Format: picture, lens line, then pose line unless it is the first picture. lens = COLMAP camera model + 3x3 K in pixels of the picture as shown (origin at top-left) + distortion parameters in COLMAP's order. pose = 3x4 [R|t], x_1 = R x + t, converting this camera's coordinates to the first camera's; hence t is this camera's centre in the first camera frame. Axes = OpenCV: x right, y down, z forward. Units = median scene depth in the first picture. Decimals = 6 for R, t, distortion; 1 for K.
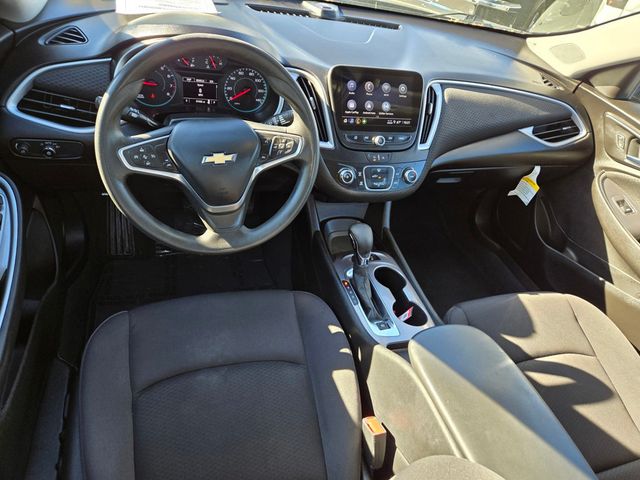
lens RADIAL K [[448.6, 0, 321.4], [0, 448.6, 246.5], [0, 0, 1]] dist [0.021176, -0.002363]
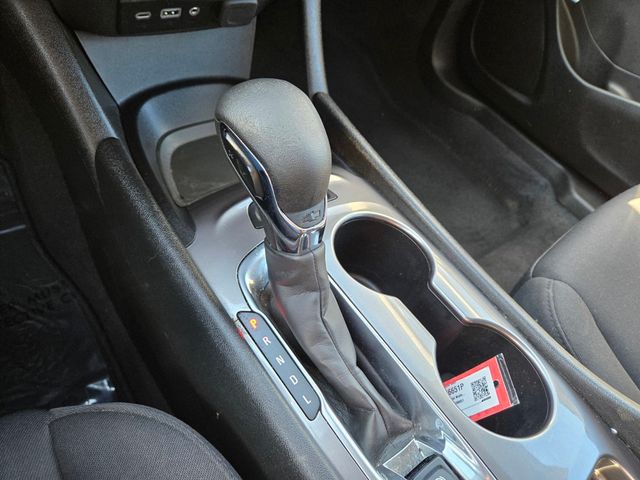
lens RADIAL K [[453.9, 0, 320.0], [0, 453.9, 240.0], [0, 0, 1]] dist [0.006480, 0.000303]
pose [[0.946990, -0.226711, 0.227622, 0.042055], [0.163672, 0.950142, 0.265407, -0.031453], [-0.276444, -0.214082, 0.936882, 0.737362]]
